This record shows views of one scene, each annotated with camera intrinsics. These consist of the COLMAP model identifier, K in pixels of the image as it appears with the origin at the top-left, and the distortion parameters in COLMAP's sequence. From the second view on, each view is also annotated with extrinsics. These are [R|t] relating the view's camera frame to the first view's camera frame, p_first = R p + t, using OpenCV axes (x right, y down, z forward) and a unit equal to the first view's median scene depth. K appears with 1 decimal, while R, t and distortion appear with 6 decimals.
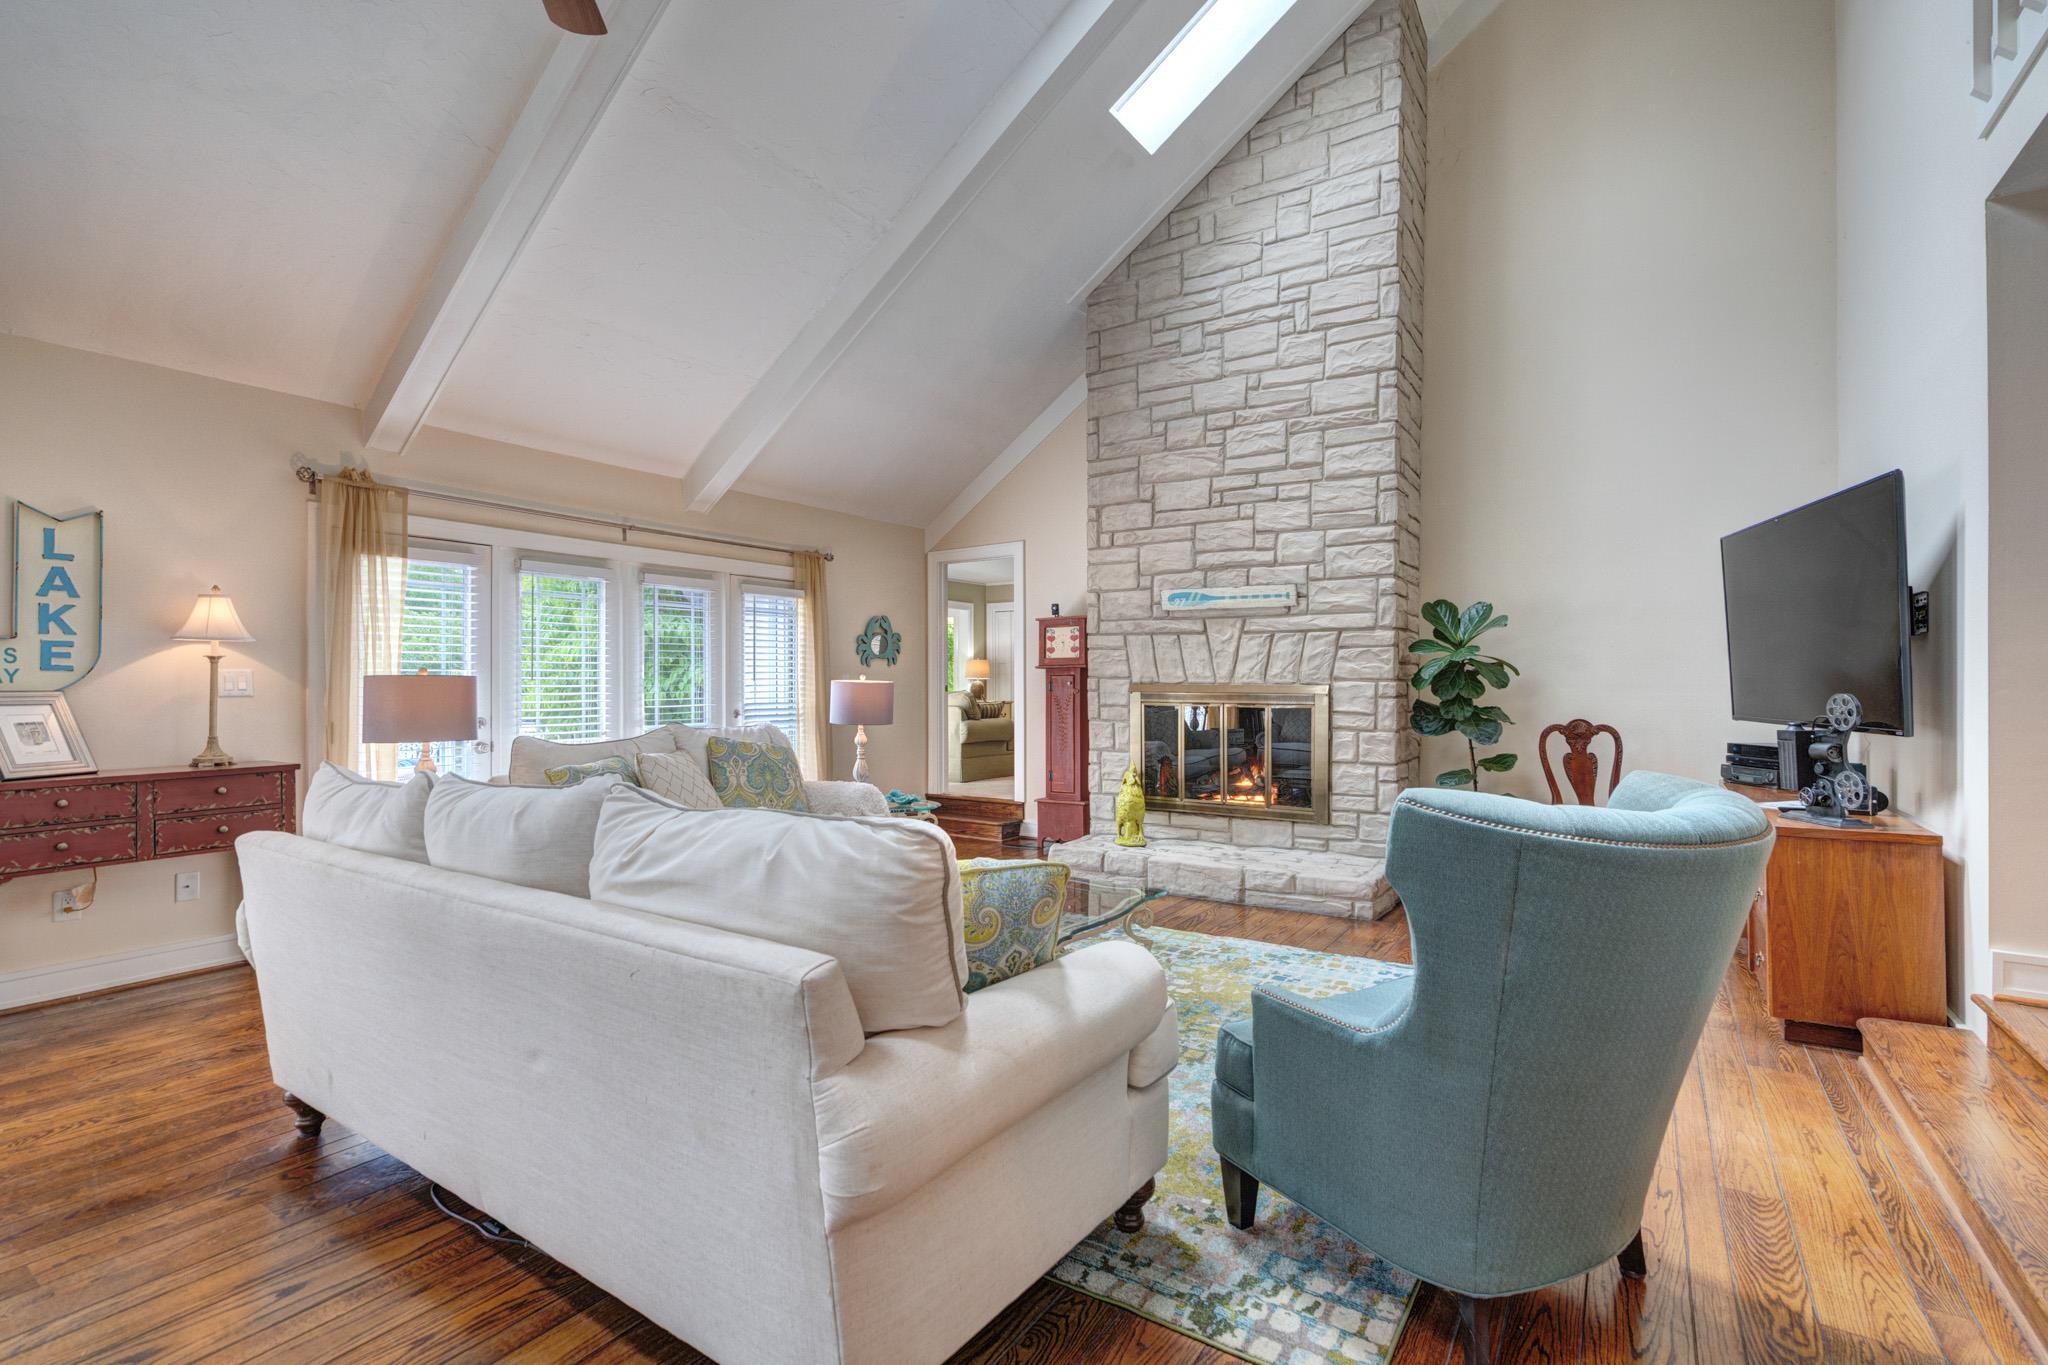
lens RADIAL K [[937.1, 0, 1019.6], [0, 937.1, 686.8], [0, 0, 1]] dist [-0.008473, 0.005080]
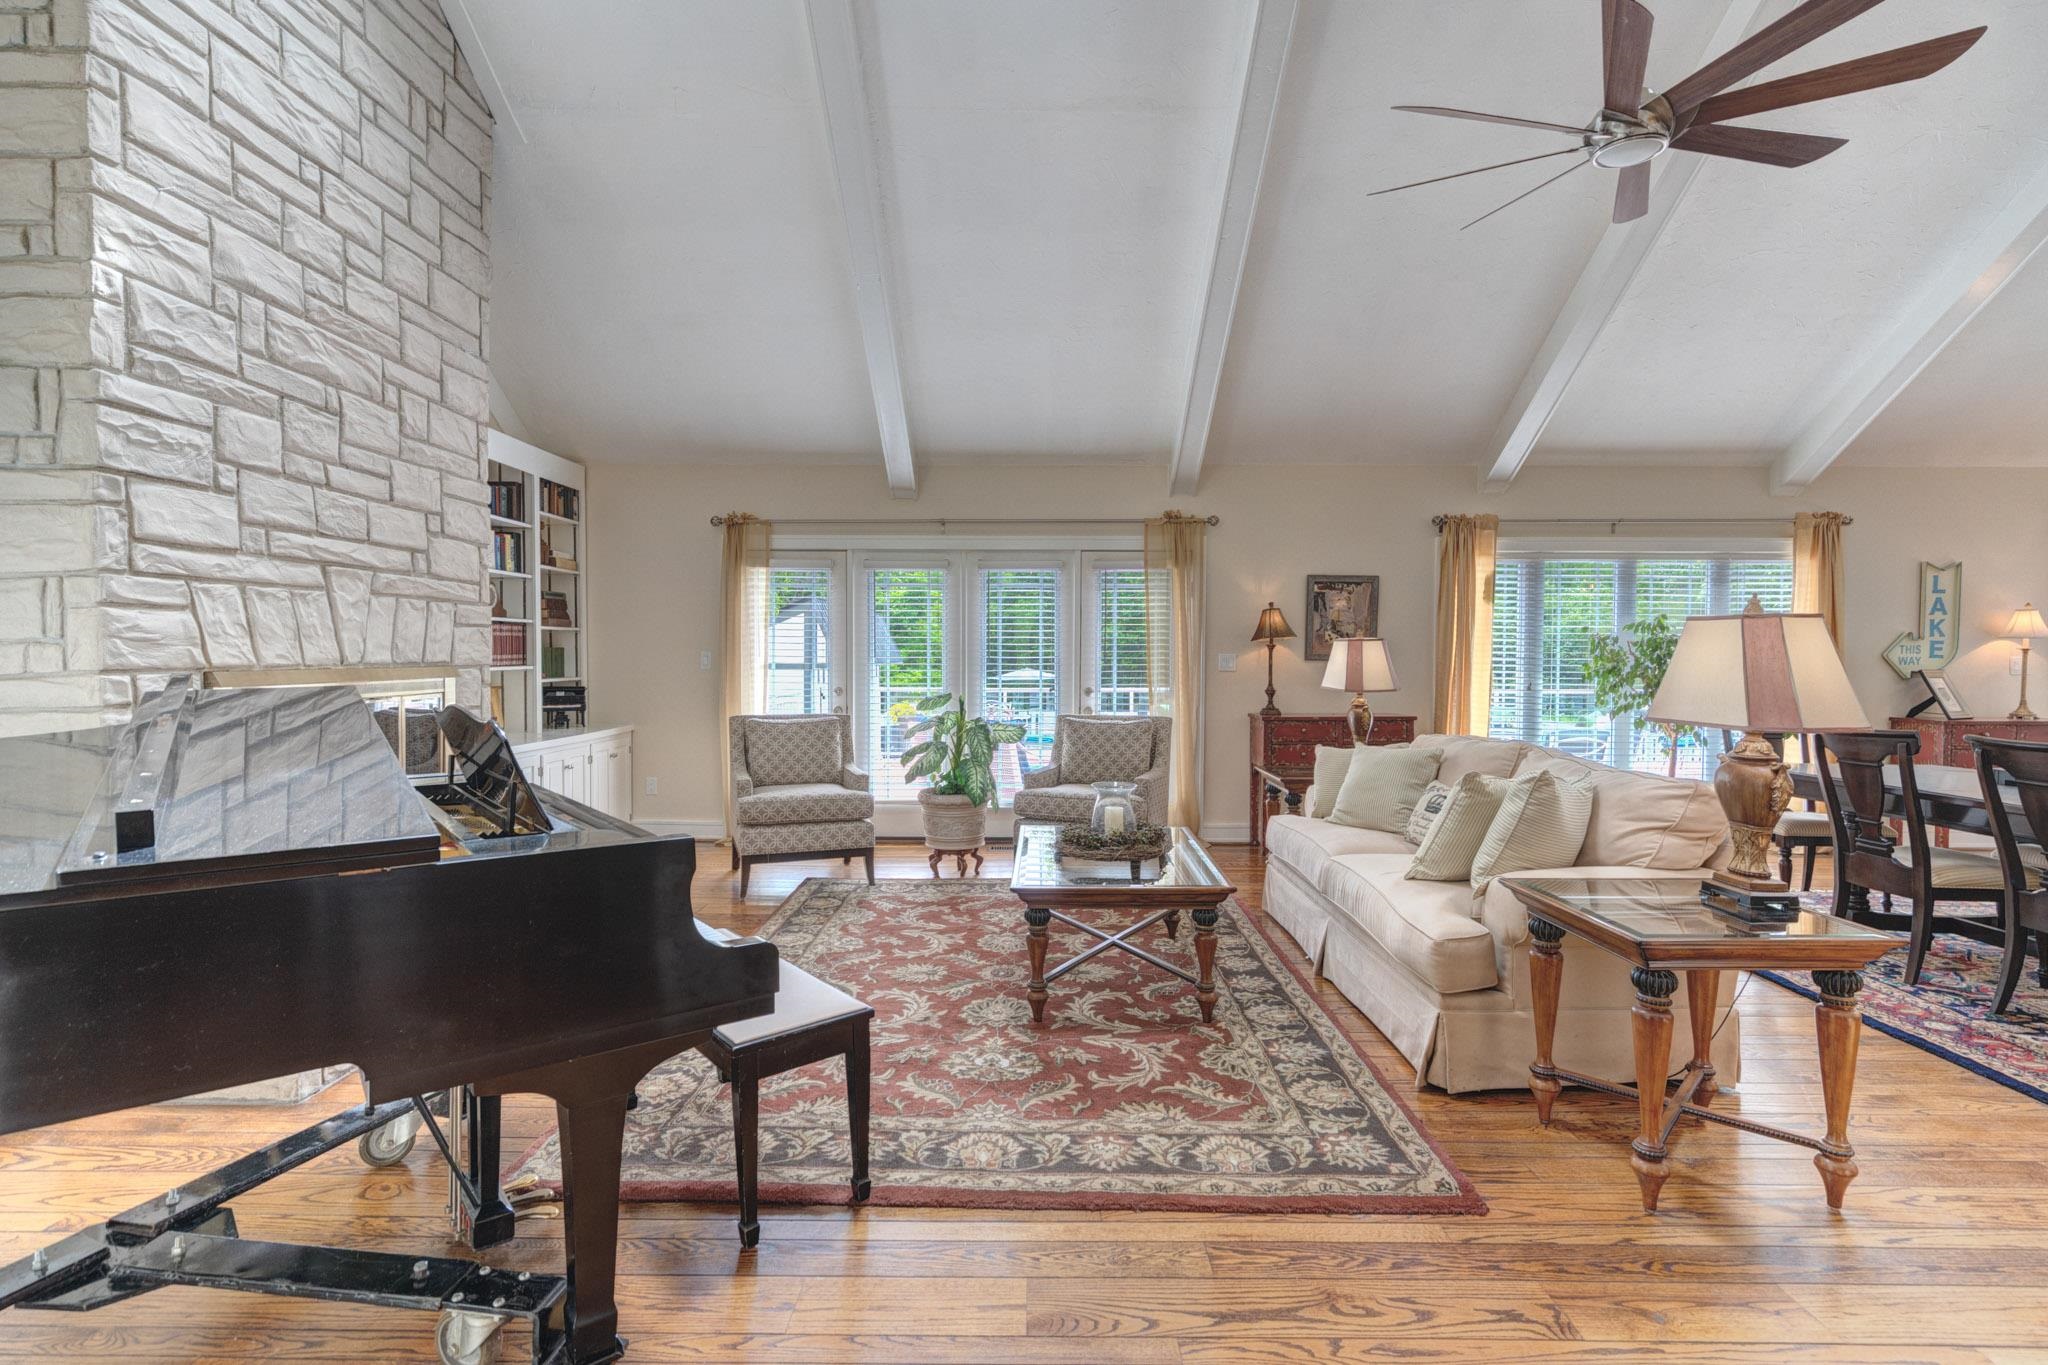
lens RADIAL K [[976.7, 0, 1021.2], [0, 976.7, 683.3], [0, 0, 1]] dist [-0.000100, 0.000458]
pose [[0.541558, 0.026745, -0.840238, -0.294331], [-0.005684, 0.999587, 0.028153, -0.007668], [0.840644, -0.010471, 0.541487, -0.922571]]
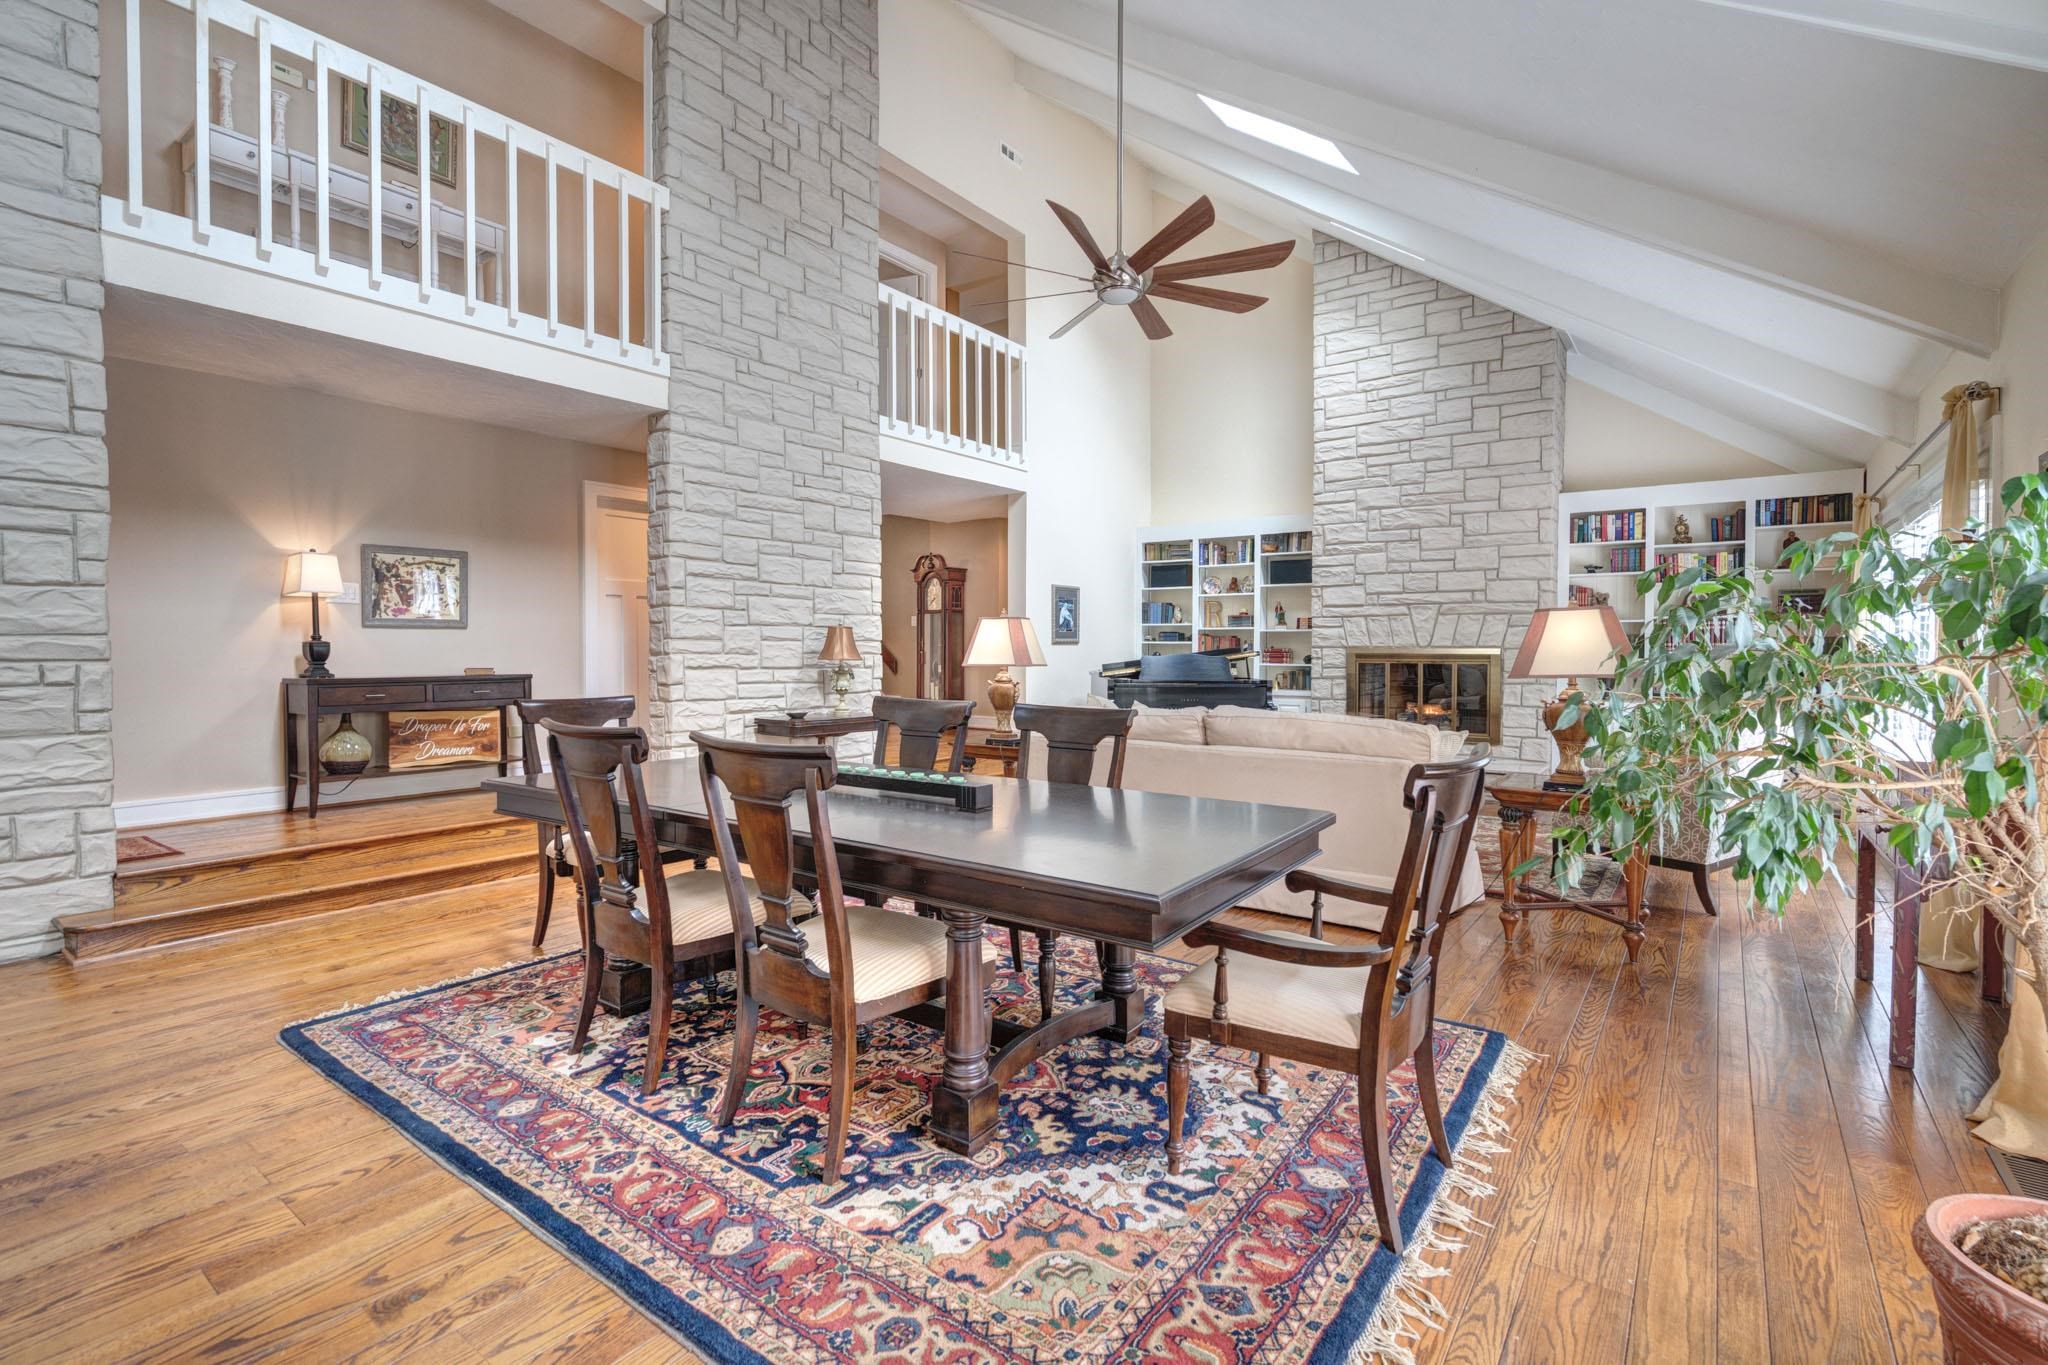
lens RADIAL K [[937.1, 0, 1035.5], [0, 937.1, 668.5], [0, 0, 1]] dist [-0.008473, 0.005080]
pose [[-0.998958, -0.002890, 0.045545, -0.570688], [-0.001747, 0.999683, 0.025120, 0.000317], [-0.045603, 0.025015, -0.998646, 0.599769]]
